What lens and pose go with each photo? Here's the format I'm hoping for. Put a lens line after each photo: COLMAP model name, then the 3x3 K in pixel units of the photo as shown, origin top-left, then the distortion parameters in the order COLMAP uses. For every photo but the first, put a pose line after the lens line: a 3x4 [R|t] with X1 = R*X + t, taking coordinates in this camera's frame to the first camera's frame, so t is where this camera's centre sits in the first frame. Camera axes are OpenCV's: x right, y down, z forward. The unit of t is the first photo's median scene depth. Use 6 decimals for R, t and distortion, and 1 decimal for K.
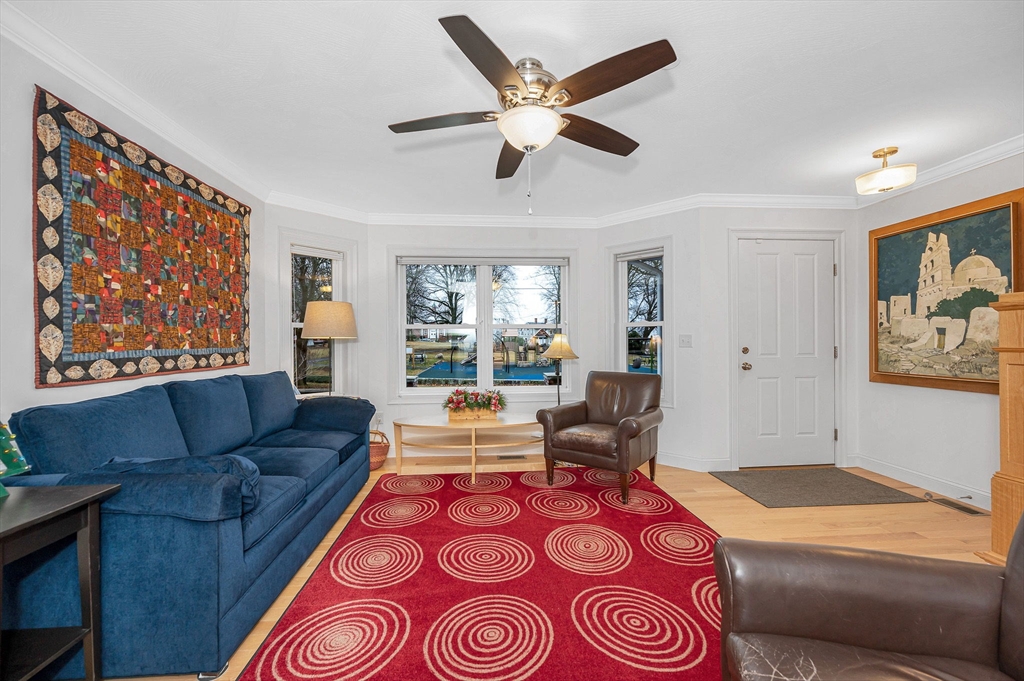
lens RADIAL K [[417.3, 0, 525.4], [0, 417.3, 343.2], [0, 0, 1]] dist [-0.004092, -0.000085]
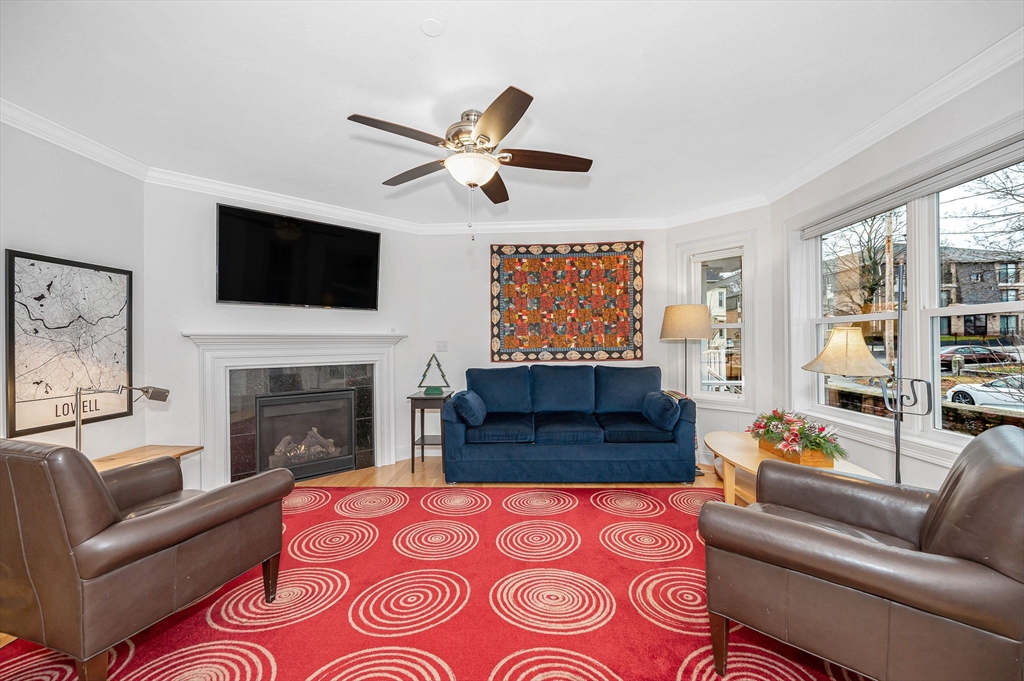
lens RADIAL K [[417.3, 0, 507.1], [0, 417.3, 348.1], [0, 0, 1]] dist [-0.004092, -0.000085]
pose [[-0.152211, 0.022669, -0.988088, 1.018322], [0.007931, 0.999733, 0.021714, -0.025282], [0.988316, -0.004532, -0.152350, 1.099701]]
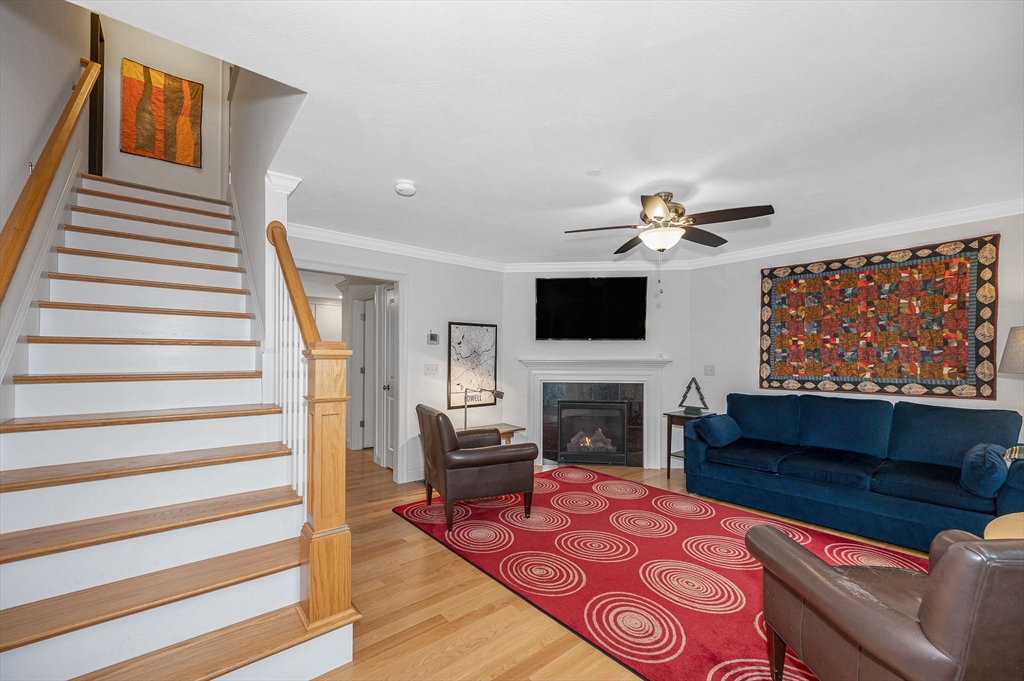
lens RADIAL K [[417.3, 0, 497.3], [0, 417.3, 361.3], [0, 0, 1]] dist [-0.004092, -0.000085]
pose [[-0.846527, 0.013507, -0.532174, 1.144162], [0.004289, 0.999819, 0.018553, -0.082839], [0.532328, 0.013423, -0.846432, 1.697659]]
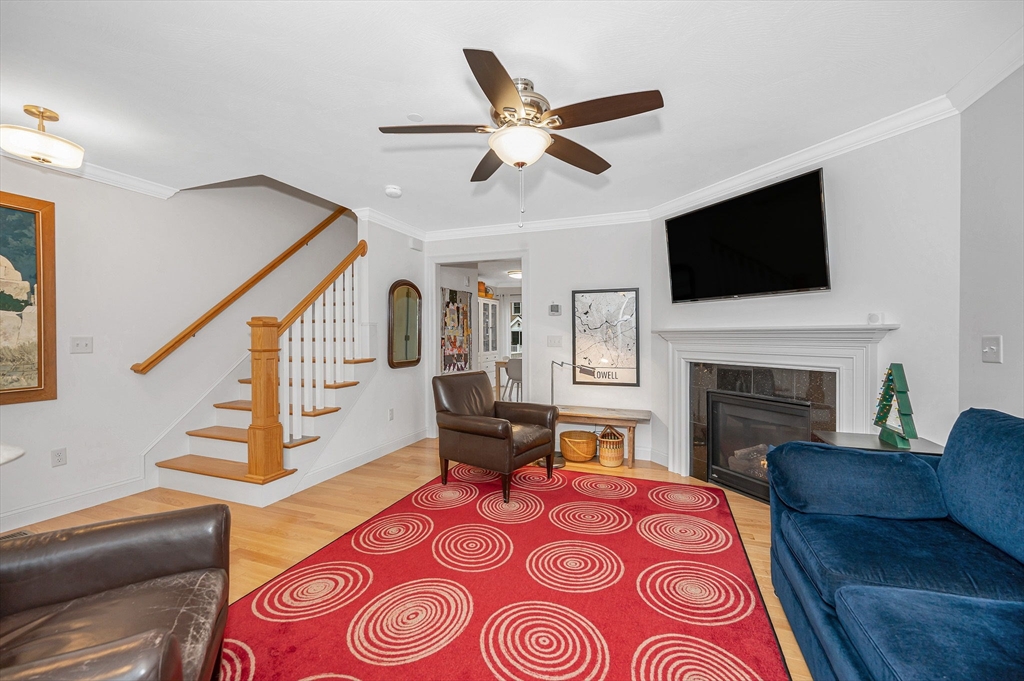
lens RADIAL K [[417.3, 0, 503.7], [0, 417.3, 342.3], [0, 0, 1]] dist [-0.004092, -0.000085]
pose [[-0.885486, 0.001137, 0.464664, -0.376114], [0.007204, 0.999910, 0.011282, -0.025512], [-0.464610, 0.013338, -0.885415, 1.686316]]
